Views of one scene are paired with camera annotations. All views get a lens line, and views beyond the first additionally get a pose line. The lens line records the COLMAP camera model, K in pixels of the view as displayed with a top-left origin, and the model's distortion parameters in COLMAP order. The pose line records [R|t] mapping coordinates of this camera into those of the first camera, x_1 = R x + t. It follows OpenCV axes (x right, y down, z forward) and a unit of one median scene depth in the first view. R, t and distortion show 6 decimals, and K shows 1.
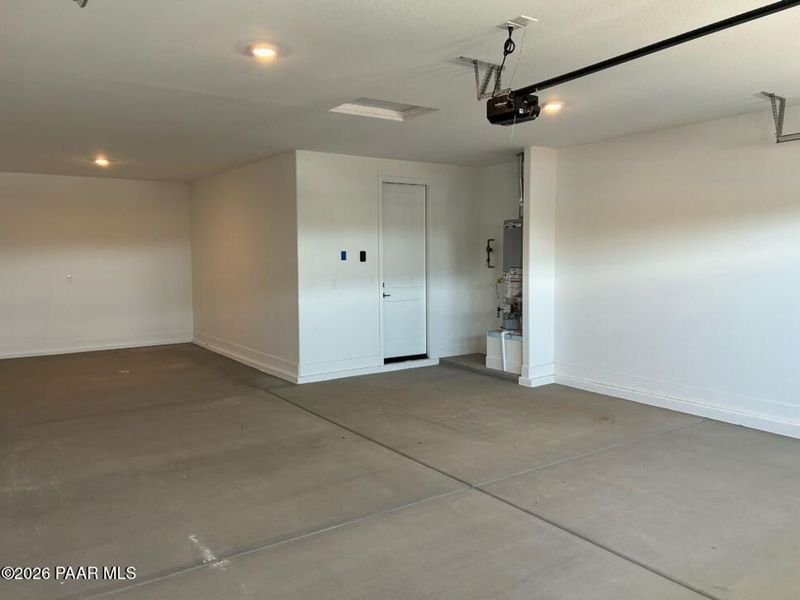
lens RADIAL K [[612.3, 0, 400.2], [0, 612.3, 301.6], [0, 0, 1]] dist [0.038433, 0.001804]
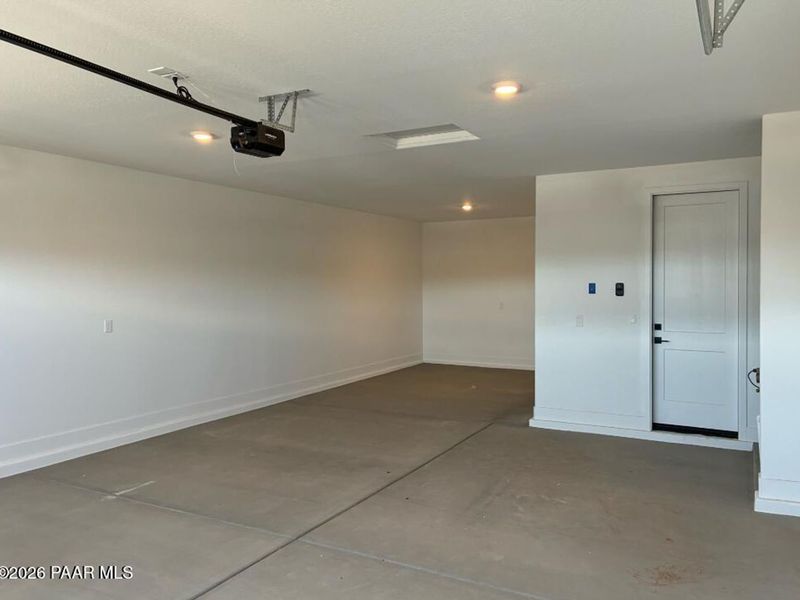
lens RADIAL K [[625.5, 0, 400.7], [0, 625.5, 296.0], [0, 0, 1]] dist [0.037787, -0.005747]
pose [[0.458507, 0.025047, -0.888338, 0.825403], [-0.072722, 0.997308, -0.009416, -0.054933], [0.885710, 0.068919, 0.459094, 0.542466]]
